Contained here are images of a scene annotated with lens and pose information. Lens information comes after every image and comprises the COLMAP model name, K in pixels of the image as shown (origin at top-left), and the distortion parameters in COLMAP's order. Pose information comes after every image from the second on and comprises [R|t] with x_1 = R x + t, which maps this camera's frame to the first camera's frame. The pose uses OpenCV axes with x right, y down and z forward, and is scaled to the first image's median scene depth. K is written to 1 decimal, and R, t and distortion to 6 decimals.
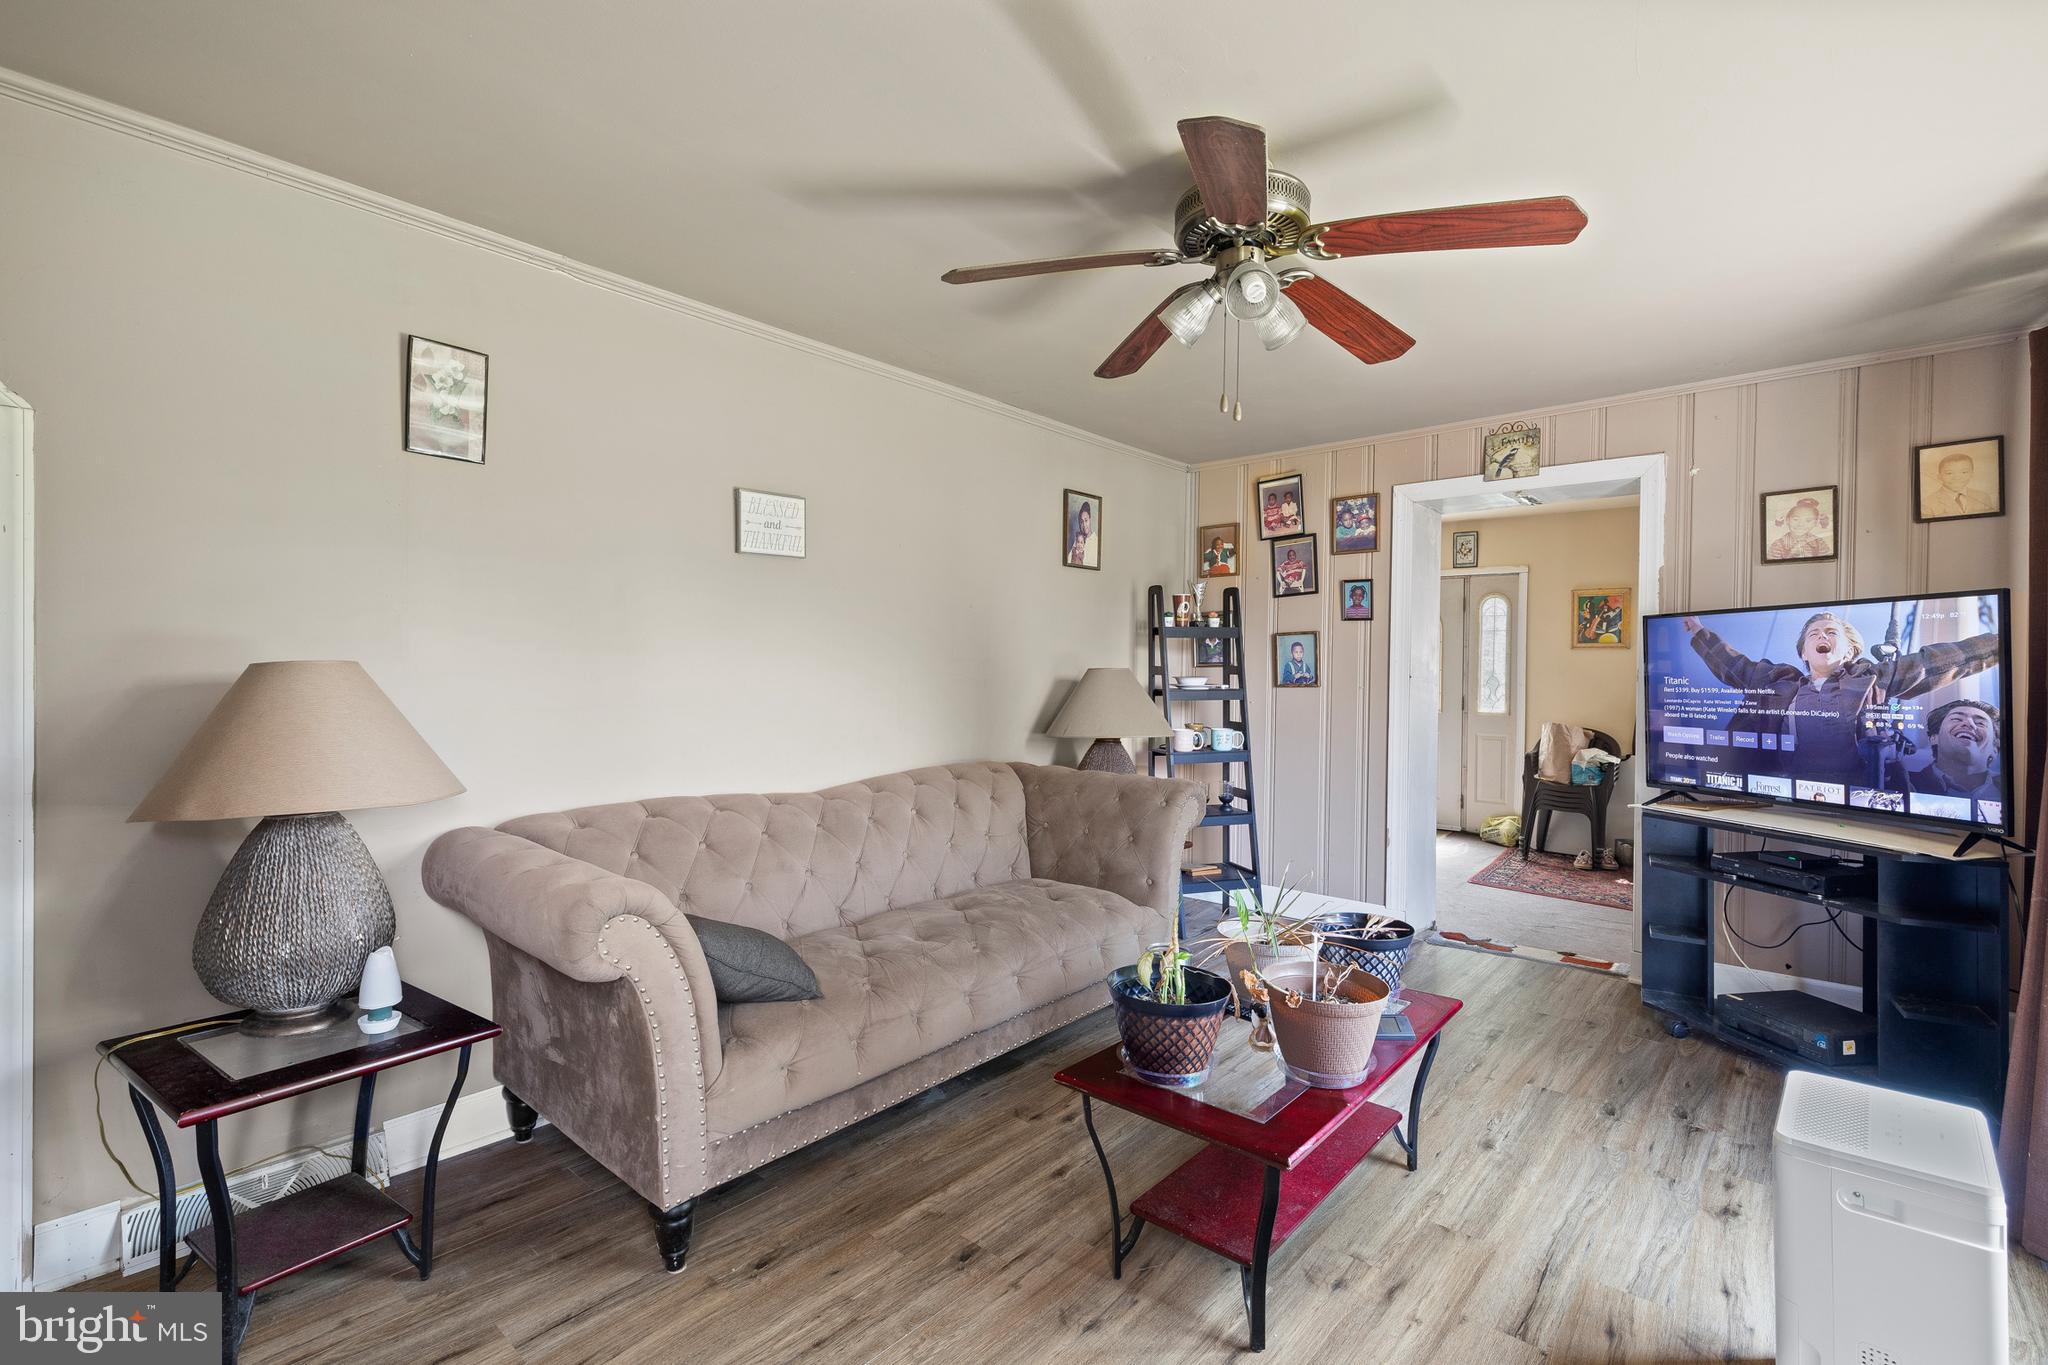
lens RADIAL K [[928.4, 0, 1026.9], [0, 928.4, 679.7], [0, 0, 1]] dist [0.004548, 0.000482]
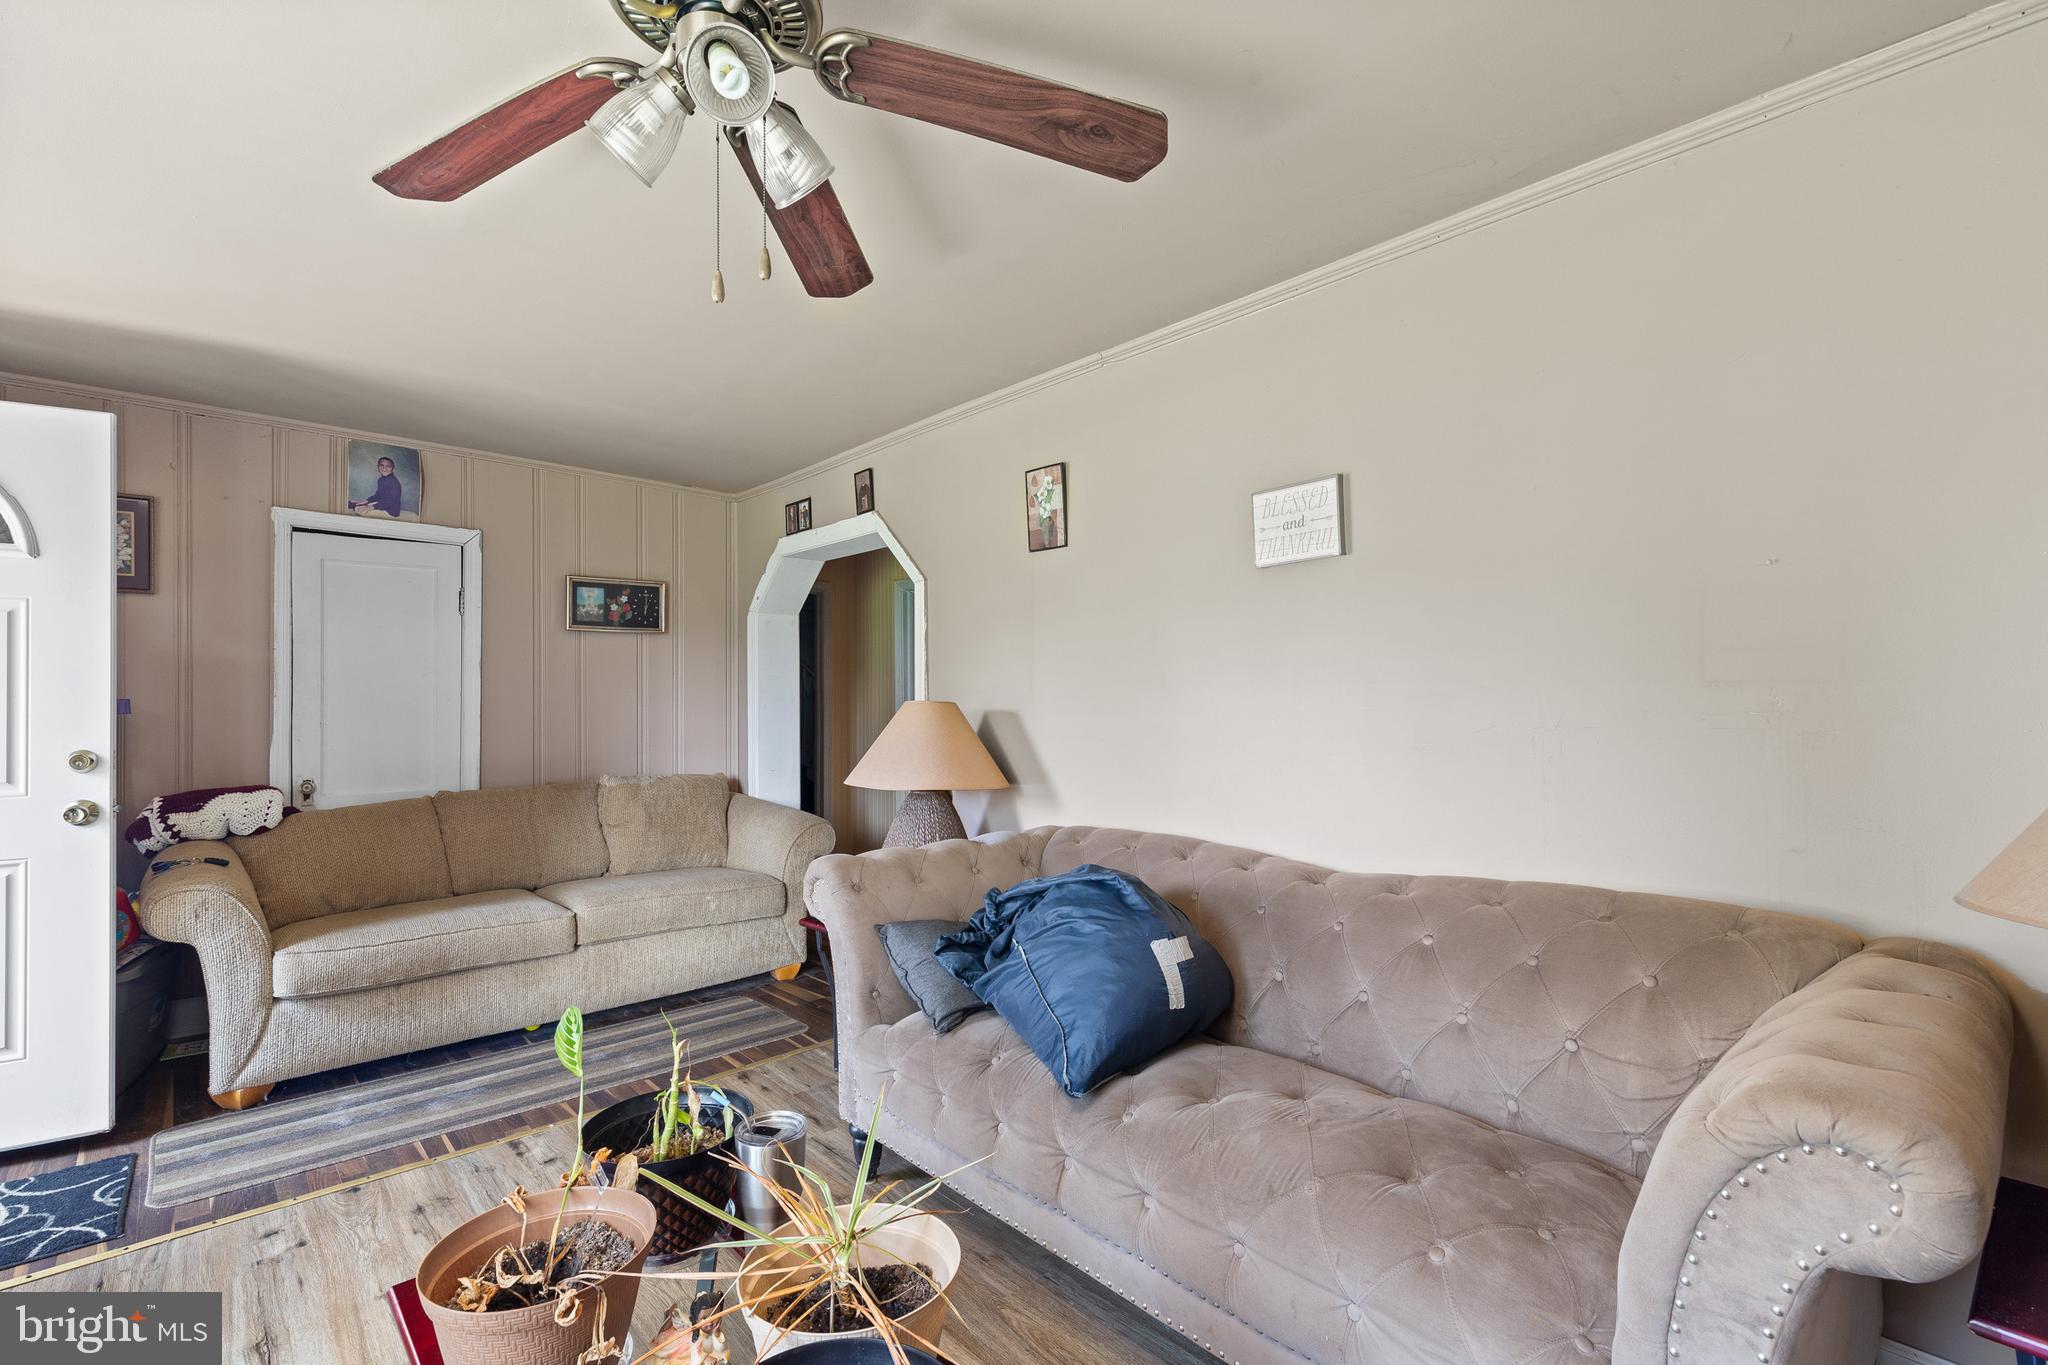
lens RADIAL K [[928.4, 0, 1023.6], [0, 928.4, 687.7], [0, 0, 1]] dist [0.004548, 0.000482]
pose [[-0.103494, -0.022454, -0.994377, 0.499564], [-0.005915, 0.999741, -0.021959, -0.008373], [0.994613, 0.003609, -0.103600, 0.802748]]
